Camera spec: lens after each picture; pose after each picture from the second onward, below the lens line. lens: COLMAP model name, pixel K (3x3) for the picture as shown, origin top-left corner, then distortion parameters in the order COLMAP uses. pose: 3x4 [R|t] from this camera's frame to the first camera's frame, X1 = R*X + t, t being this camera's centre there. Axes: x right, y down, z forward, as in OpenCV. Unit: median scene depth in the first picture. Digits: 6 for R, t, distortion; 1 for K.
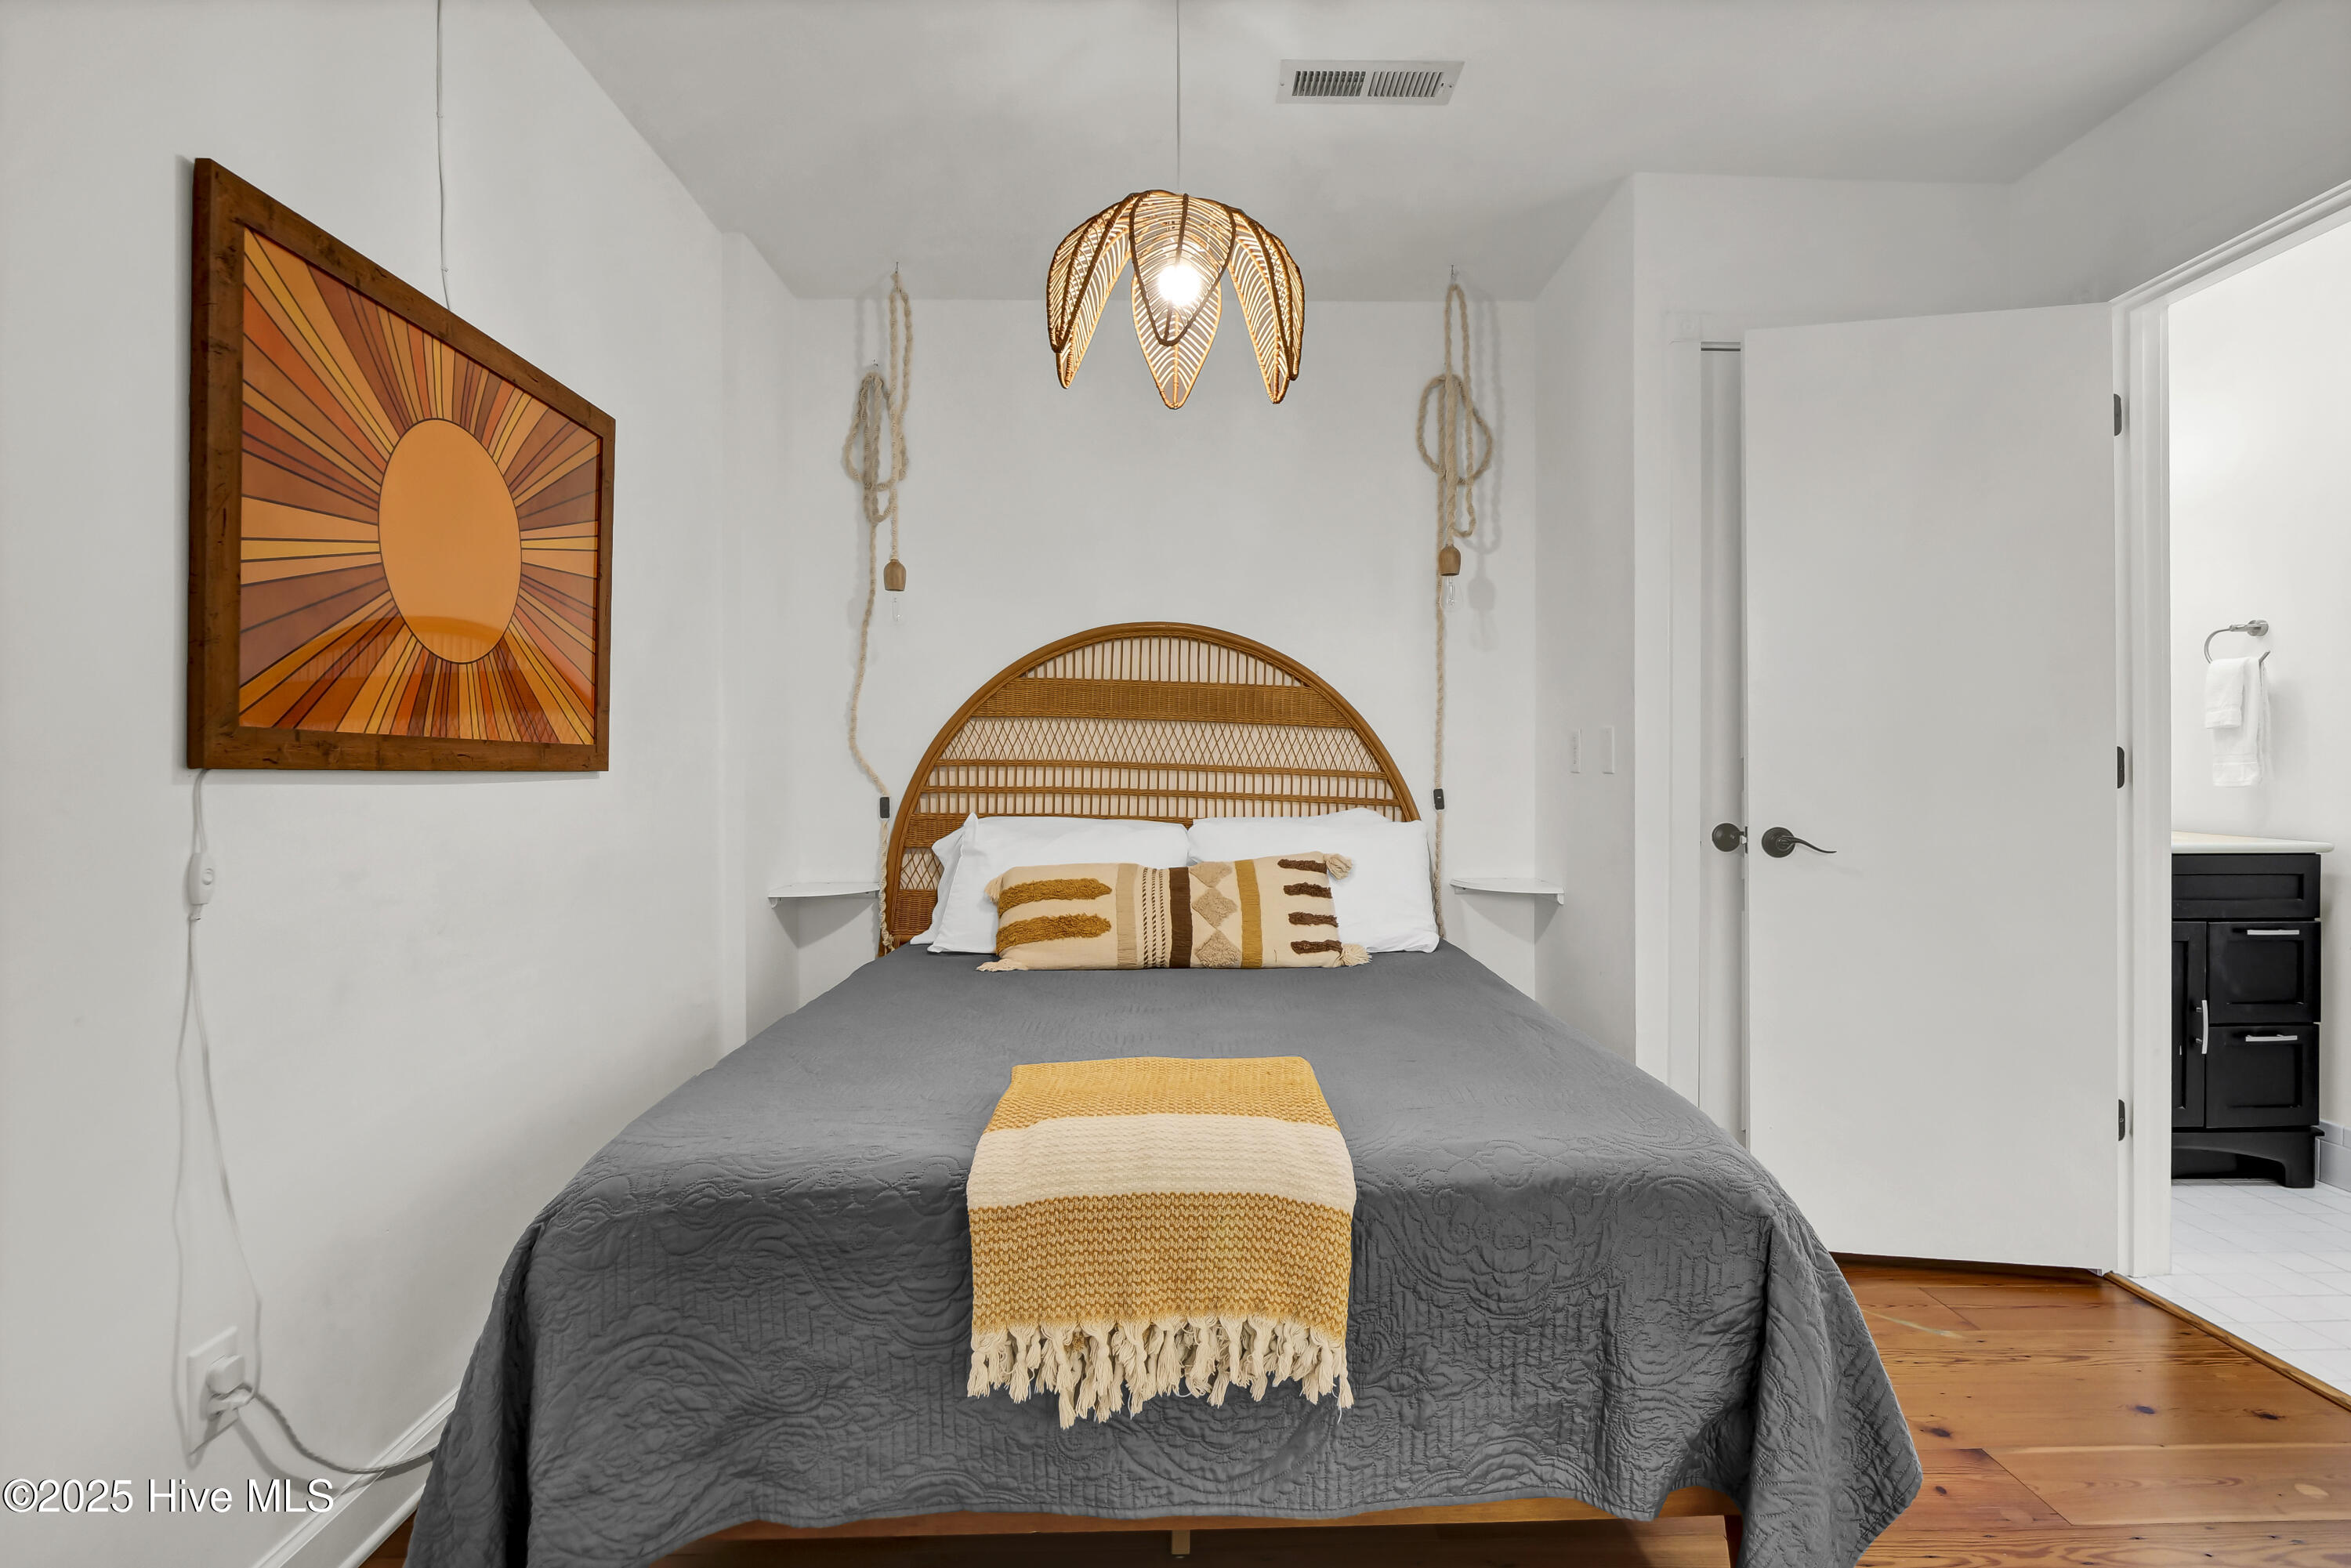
lens RADIAL K [[1174.9, 0, 1182.3], [0, 1174.9, 774.4], [0, 0, 1]] dist [-0.013373, -0.000439]
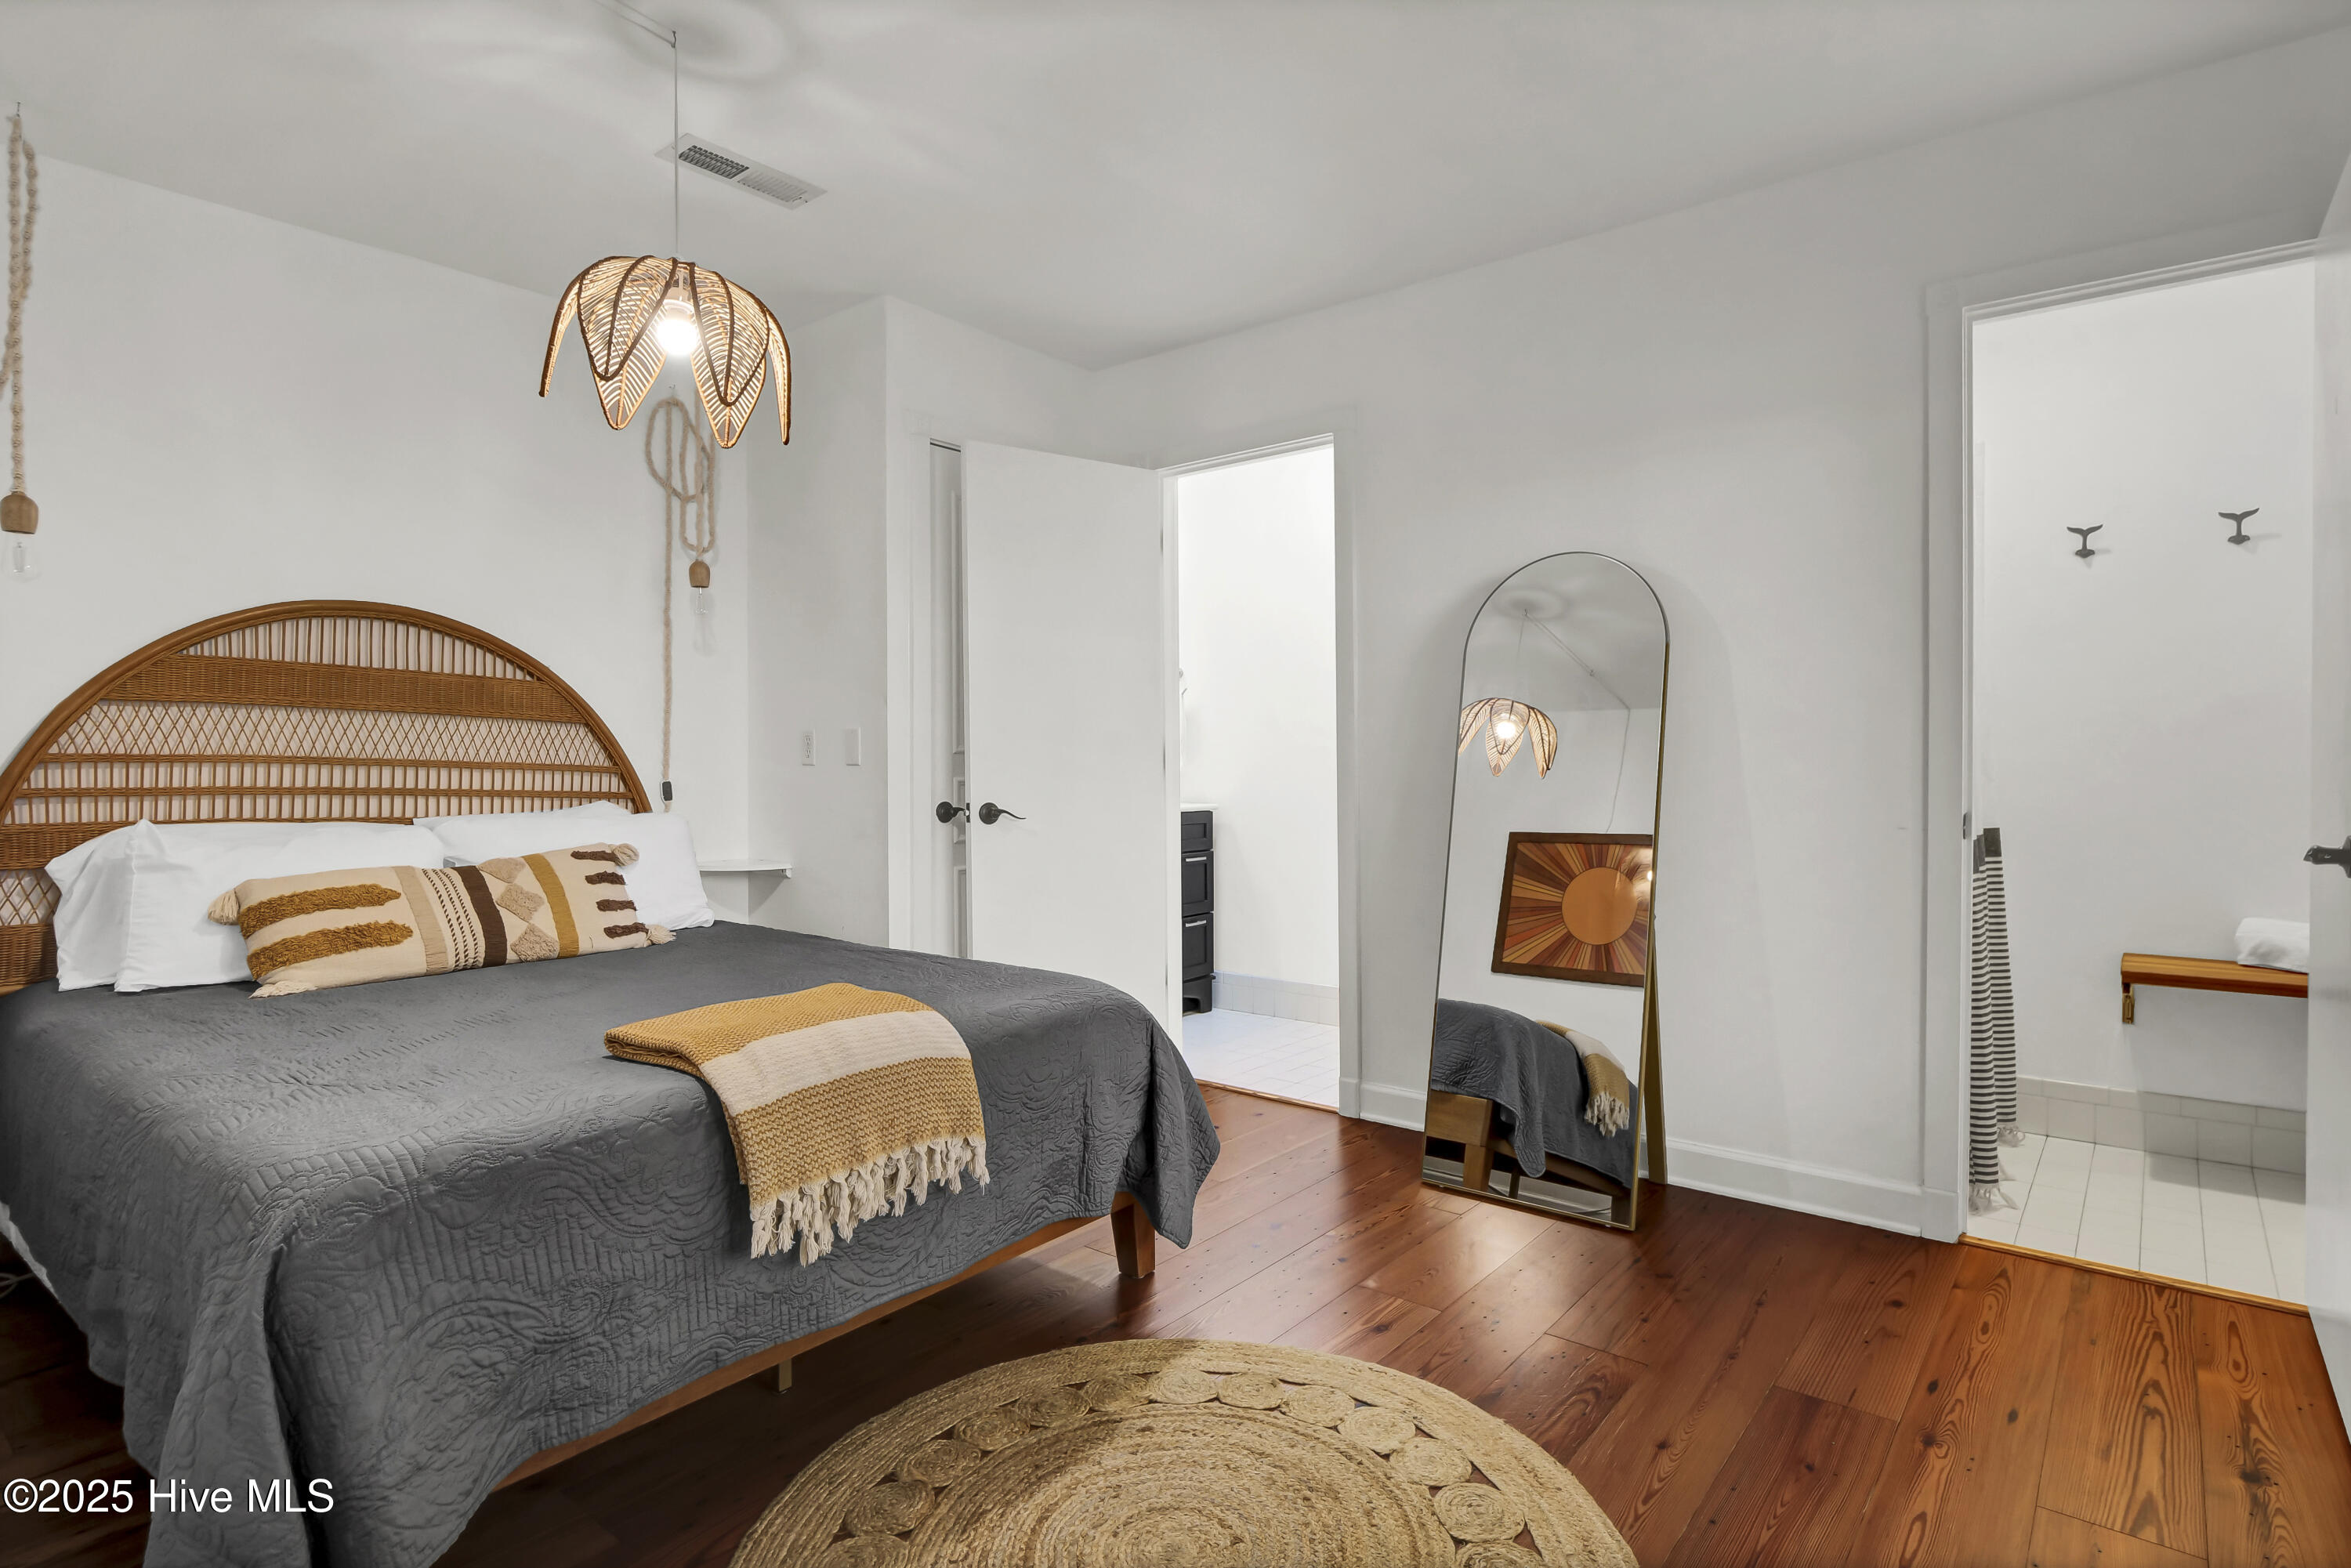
lens RADIAL K [[1214.3, 0, 1178.1], [0, 1214.3, 778.1], [0, 0, 1]] dist [-0.019594, -0.003495]
pose [[0.639364, -0.013604, 0.768784, -0.405449], [0.009733, 0.999907, 0.009600, 0.003504], [-0.768842, 0.001344, 0.639437, -0.083716]]
